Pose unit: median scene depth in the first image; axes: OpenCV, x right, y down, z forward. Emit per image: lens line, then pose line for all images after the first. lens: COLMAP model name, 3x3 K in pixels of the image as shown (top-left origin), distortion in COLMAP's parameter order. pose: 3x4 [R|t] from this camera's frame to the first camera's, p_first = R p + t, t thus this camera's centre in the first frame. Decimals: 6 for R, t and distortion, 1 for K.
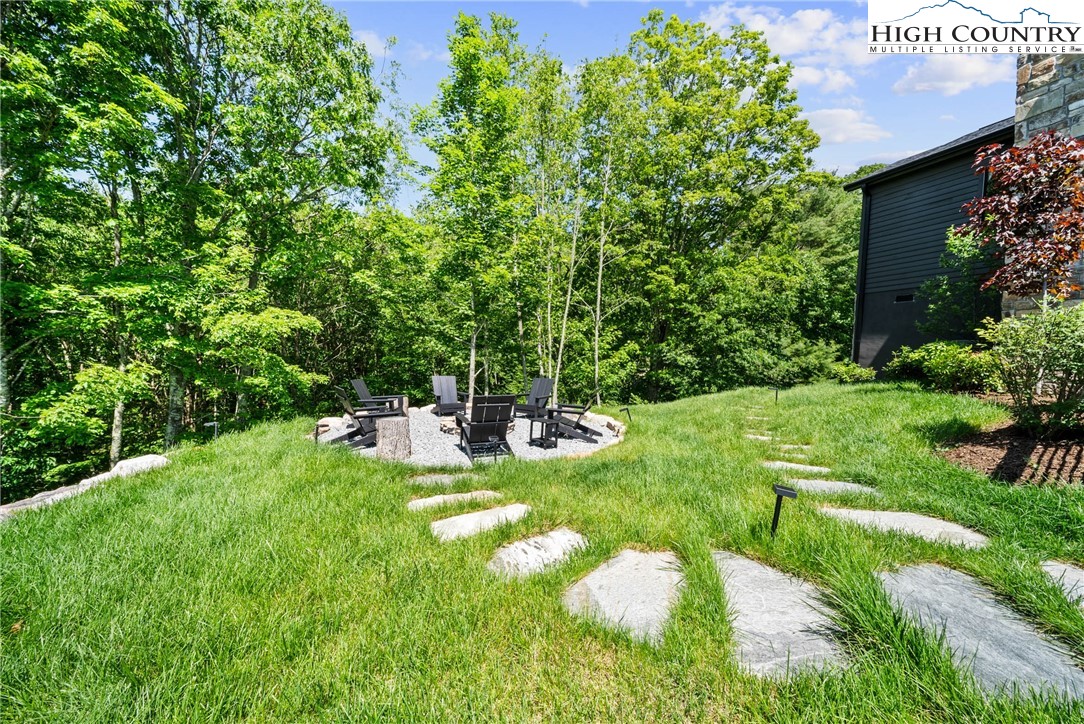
lens RADIAL K [[381.9, 0, 540.0], [0, 381.9, 371.9], [0, 0, 1]] dist [-0.000319, -0.002235]
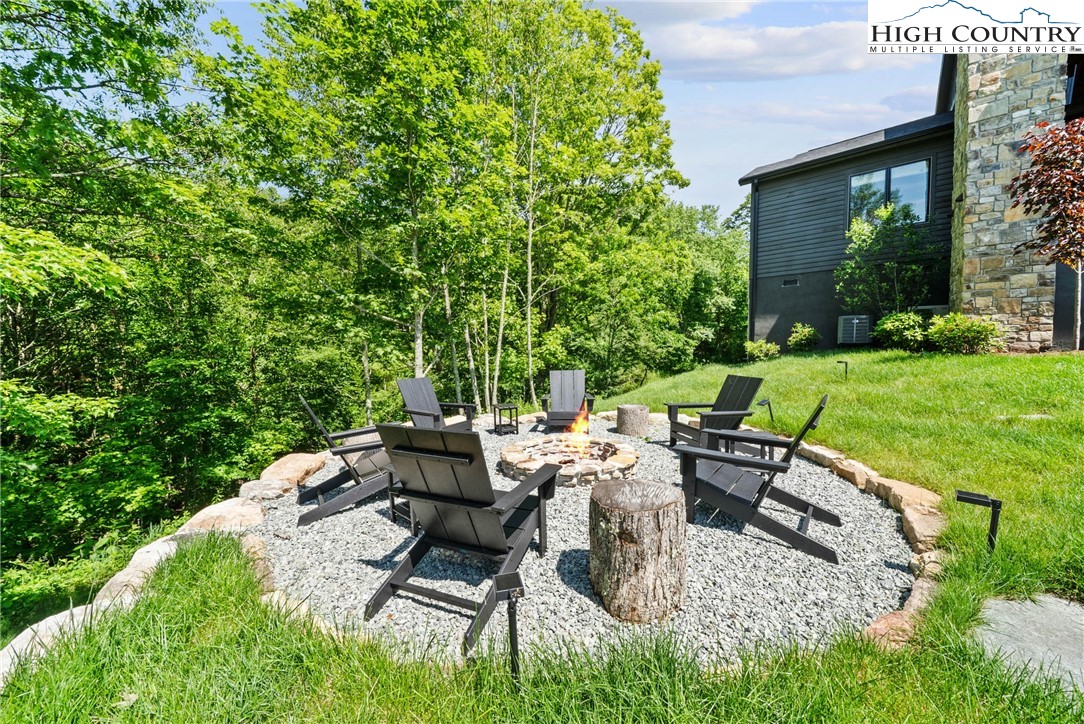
lens RADIAL K [[381.9, 0, 541.3], [0, 381.9, 373.0], [0, 0, 1]] dist [-0.000319, -0.002235]
pose [[0.879840, -0.070514, 0.470010, -0.319842], [0.061104, 0.997508, 0.035268, -0.004536], [-0.471326, -0.002311, 0.881956, 0.358698]]
